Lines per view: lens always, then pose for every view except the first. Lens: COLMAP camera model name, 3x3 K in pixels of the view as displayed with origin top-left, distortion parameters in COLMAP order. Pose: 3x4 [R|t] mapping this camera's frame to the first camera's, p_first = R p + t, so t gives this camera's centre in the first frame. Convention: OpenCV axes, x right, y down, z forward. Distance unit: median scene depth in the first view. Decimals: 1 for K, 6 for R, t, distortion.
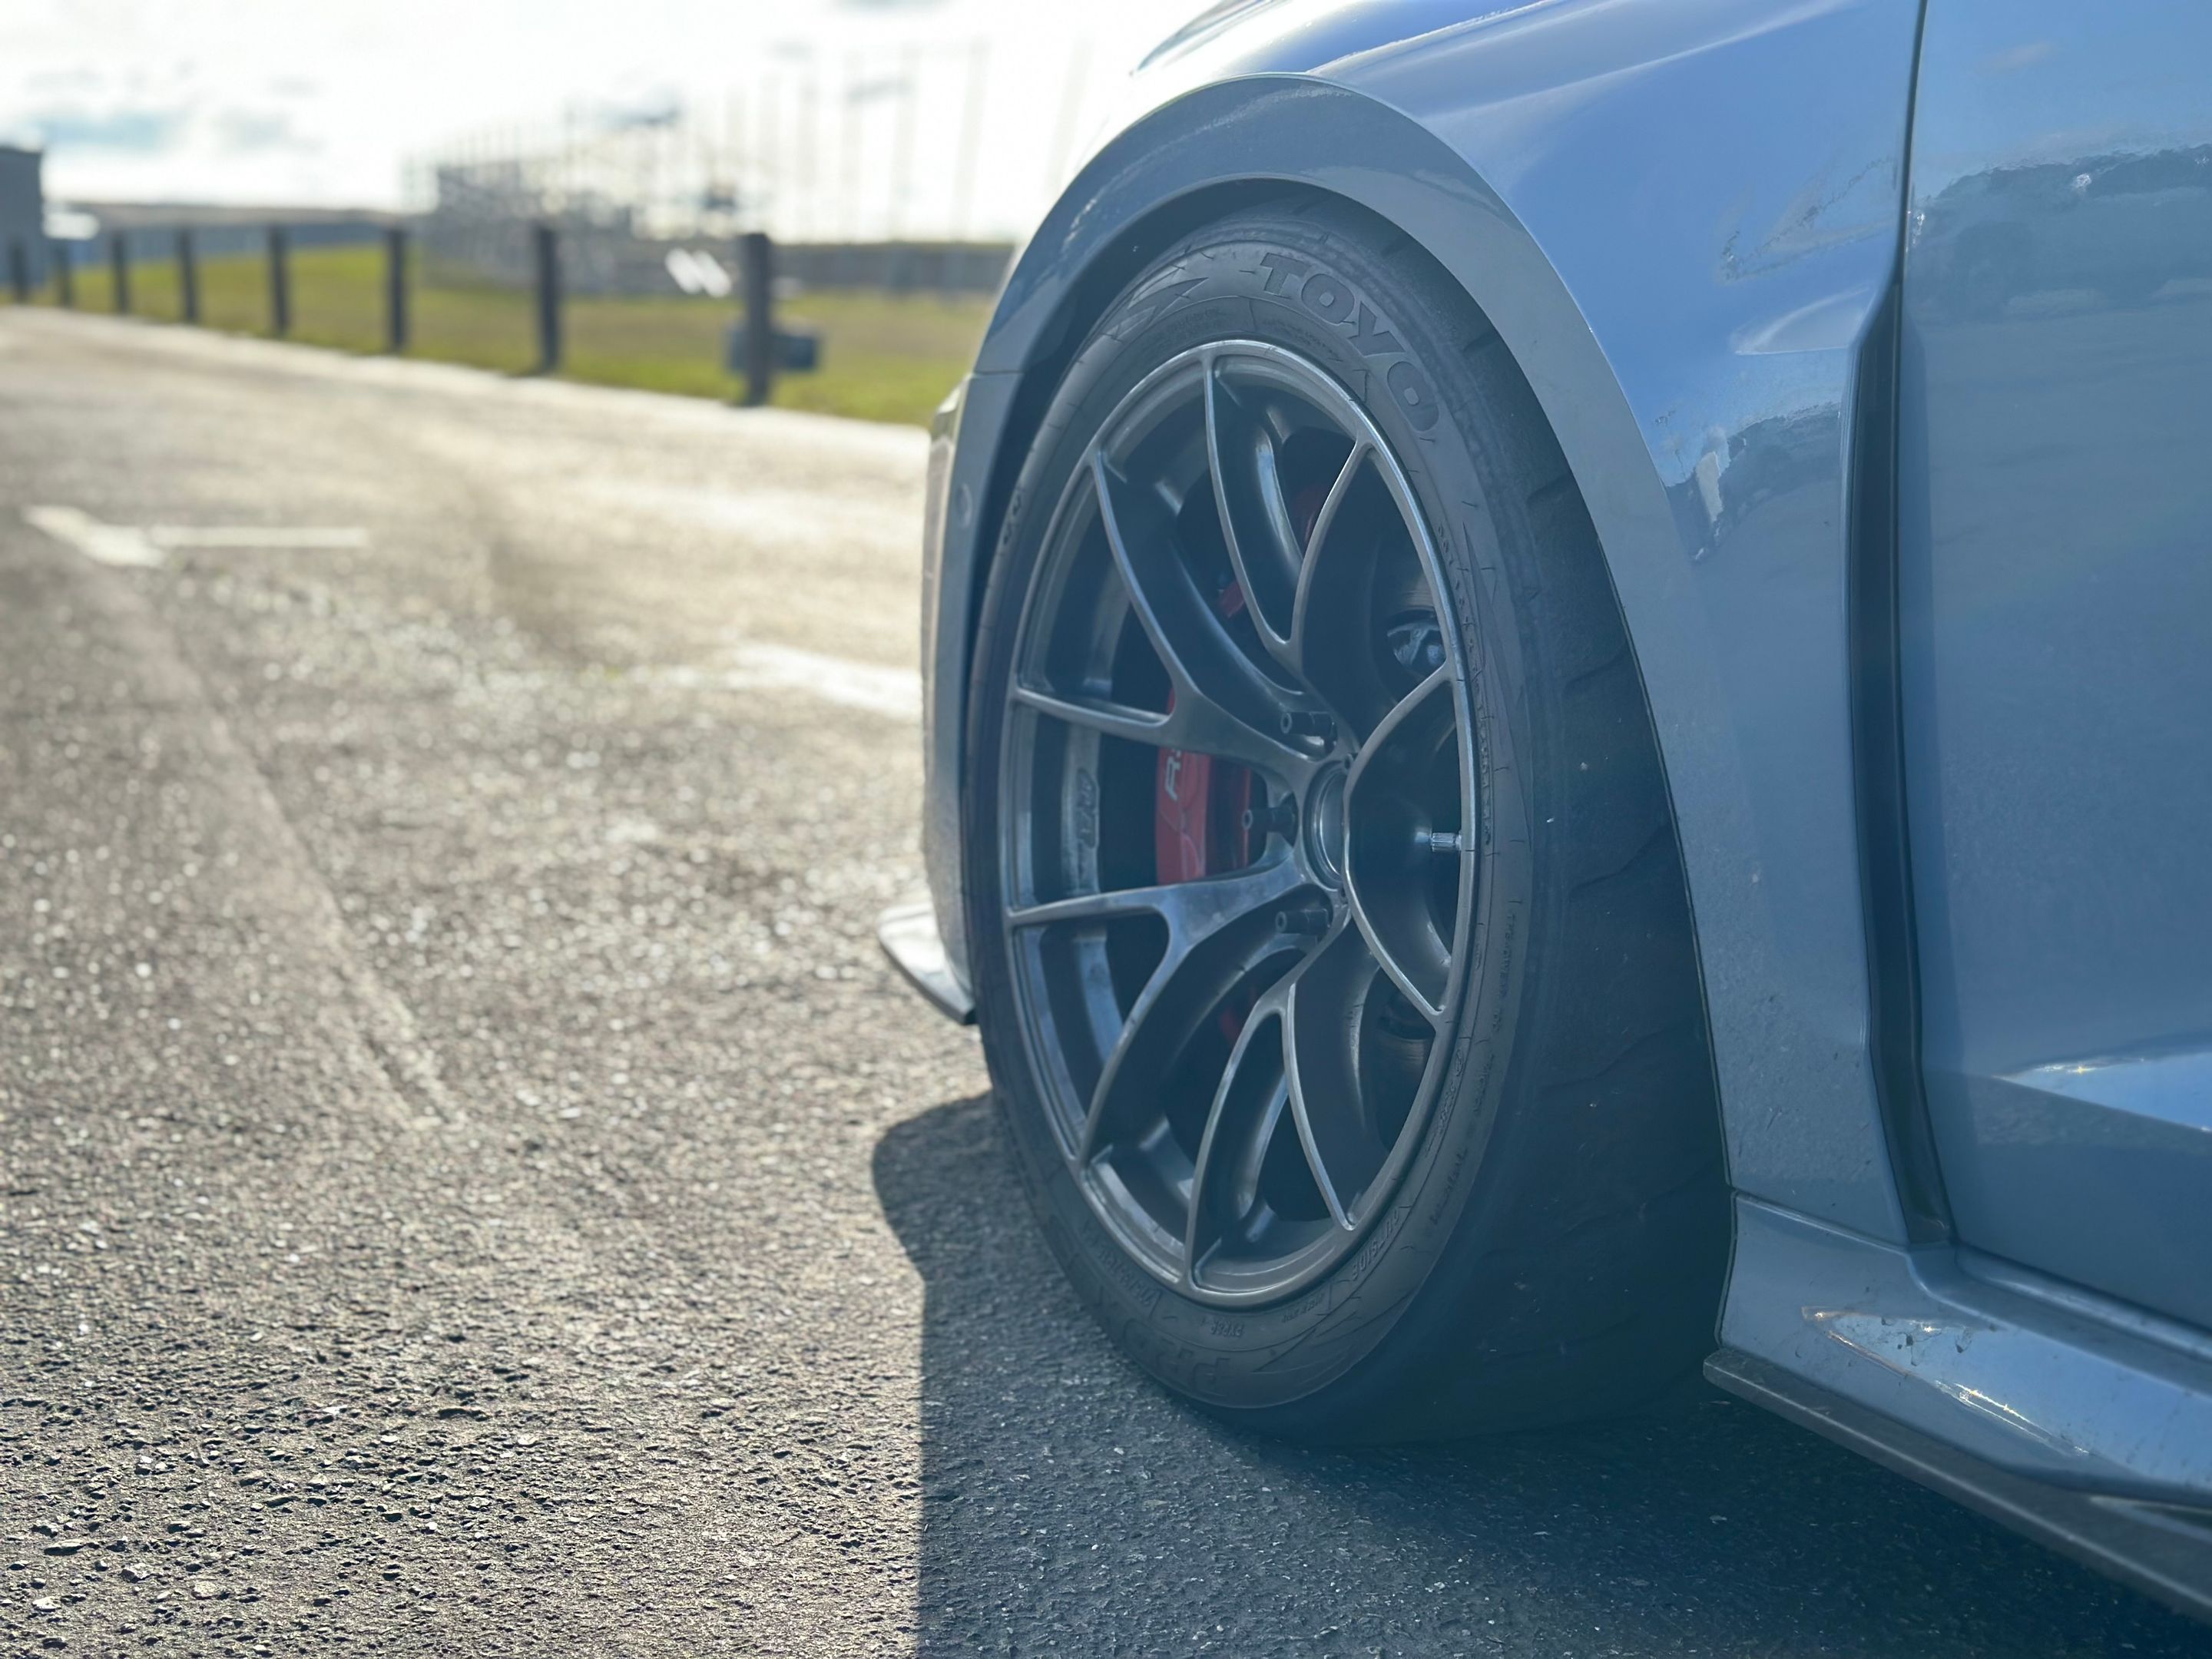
lens RADIAL K [[3105.3, 0, 1105.3], [0, 3105.3, 832.6], [0, 0, 1]] dist [0.119370, 0.000000]
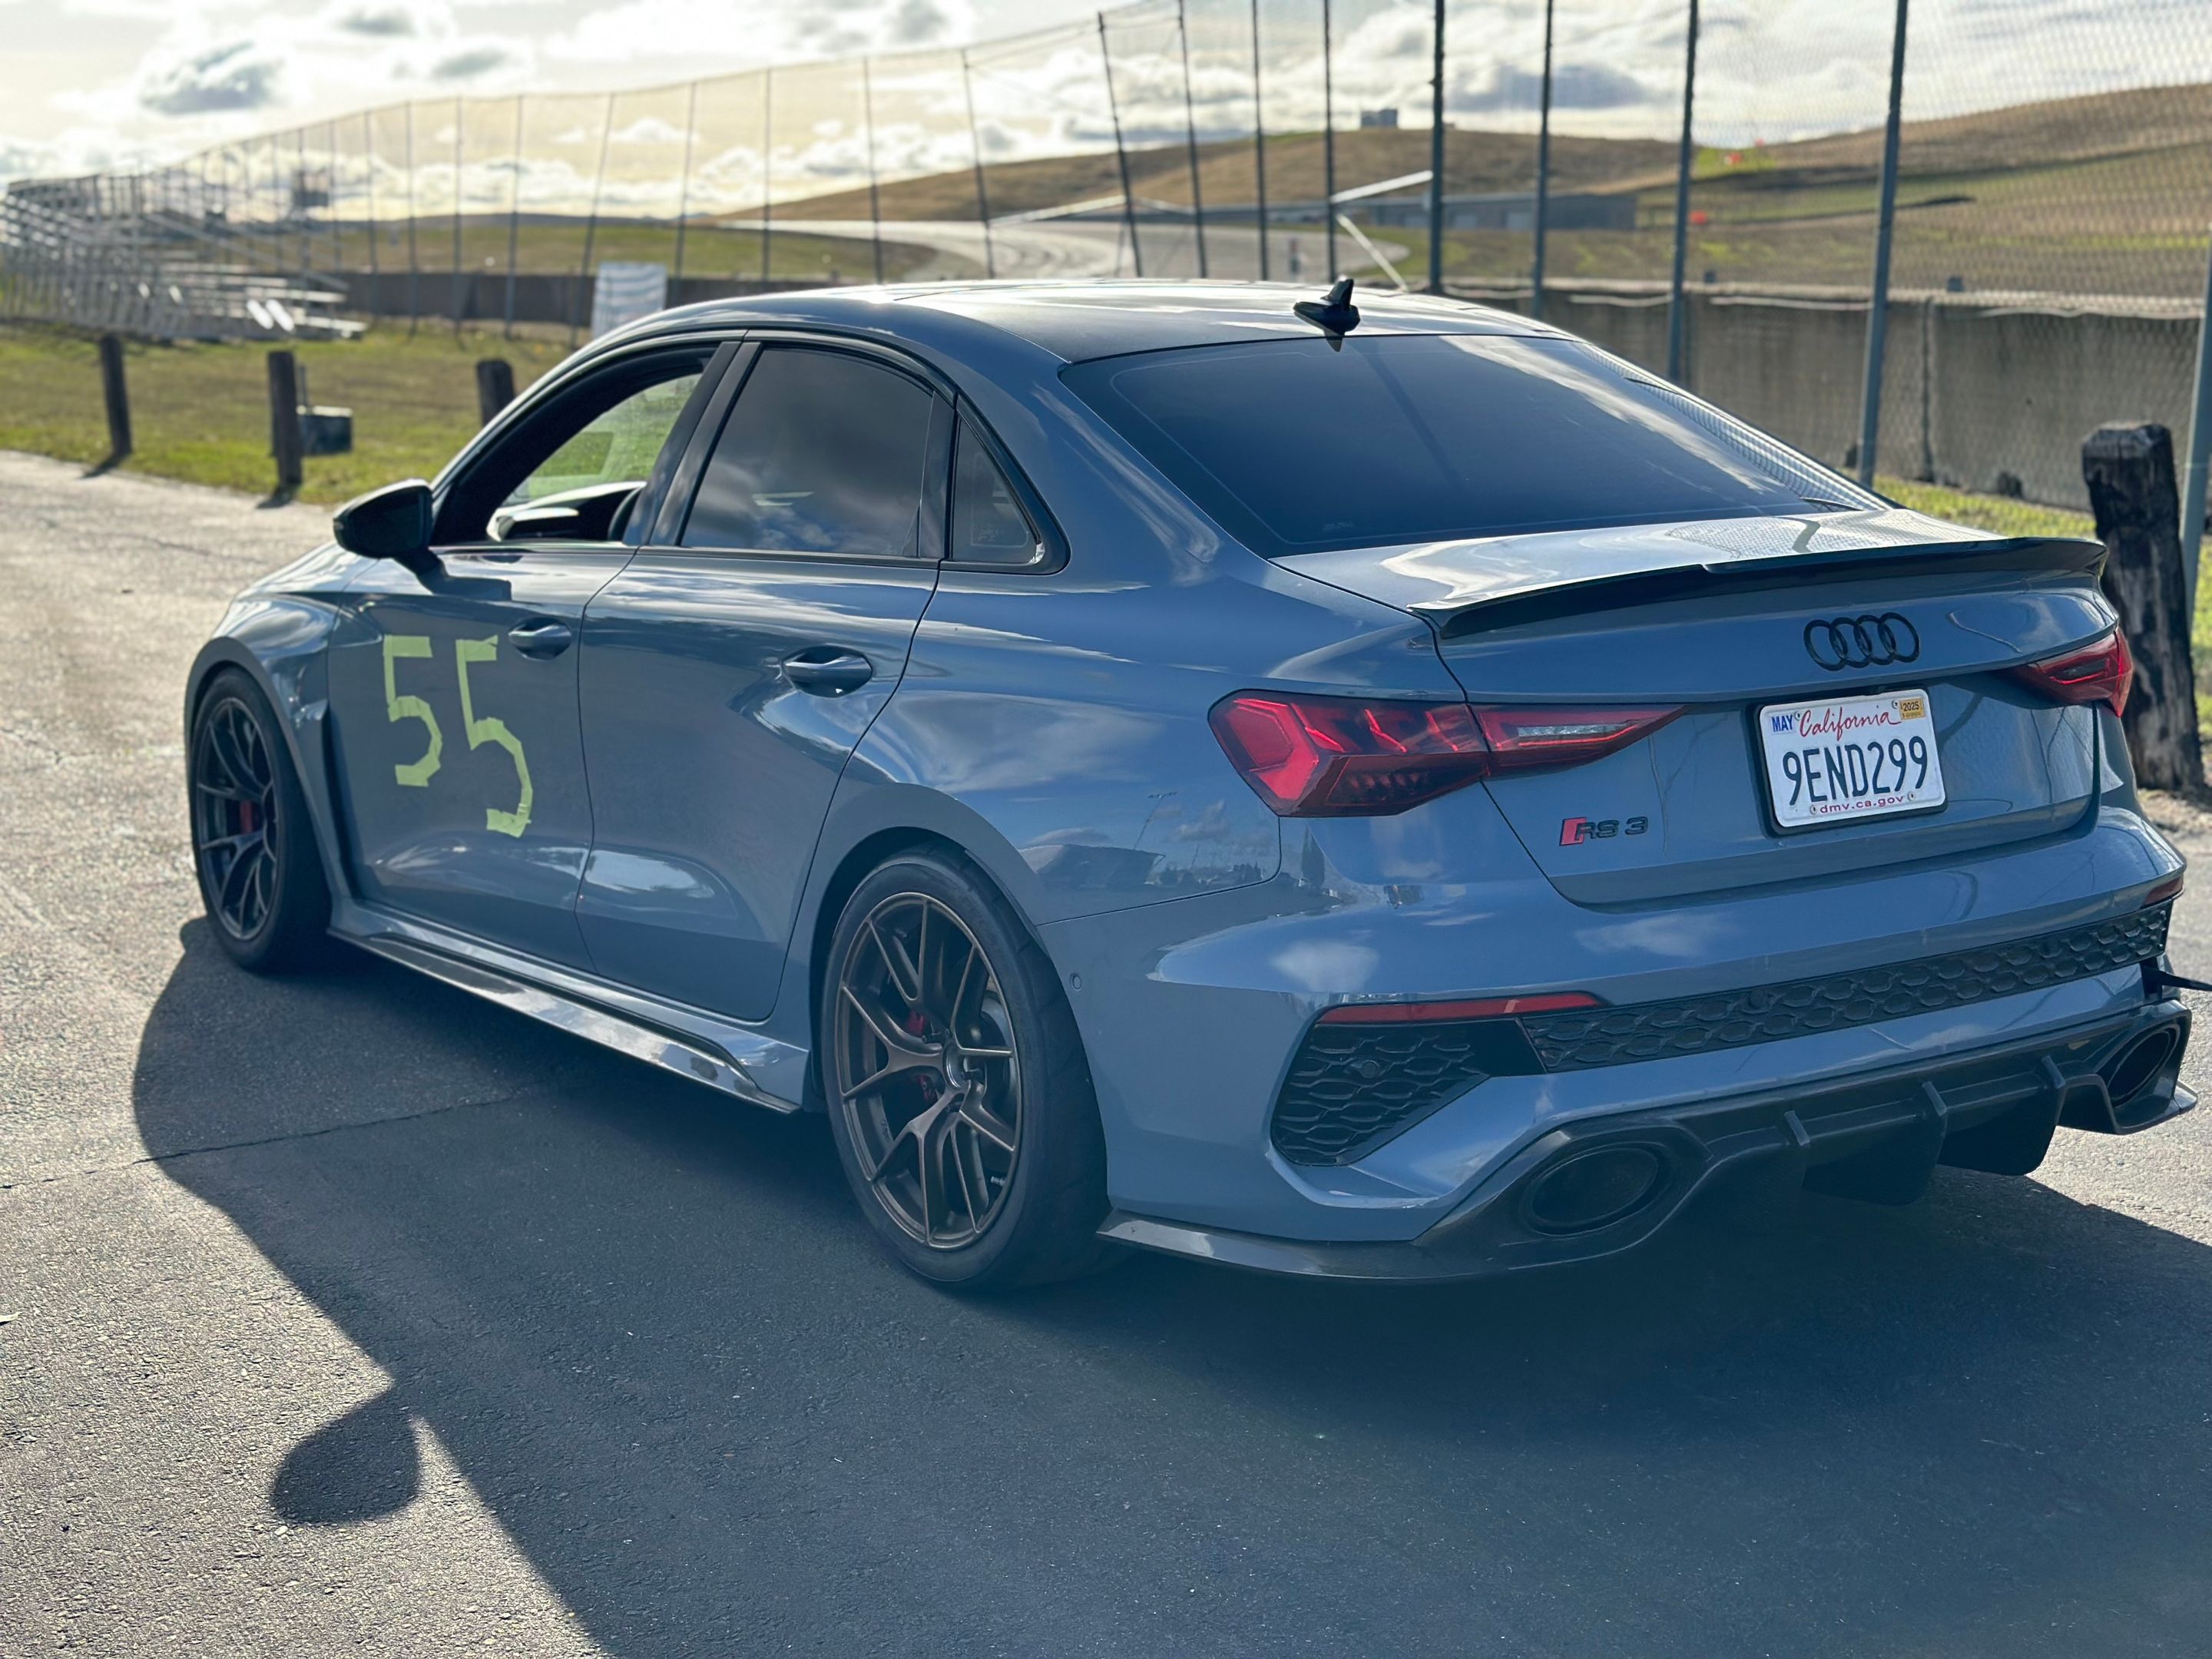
lens RADIAL K [[3105.3, 0, 1109.1], [0, 3105.3, 825.3], [0, 0, 1]] dist [0.119370, 0.000000]
pose [[0.991930, -0.059288, 0.112073, 0.336246], [0.058231, 0.998223, 0.012681, 0.009079], [-0.112625, -0.006053, 0.993619, -1.515022]]
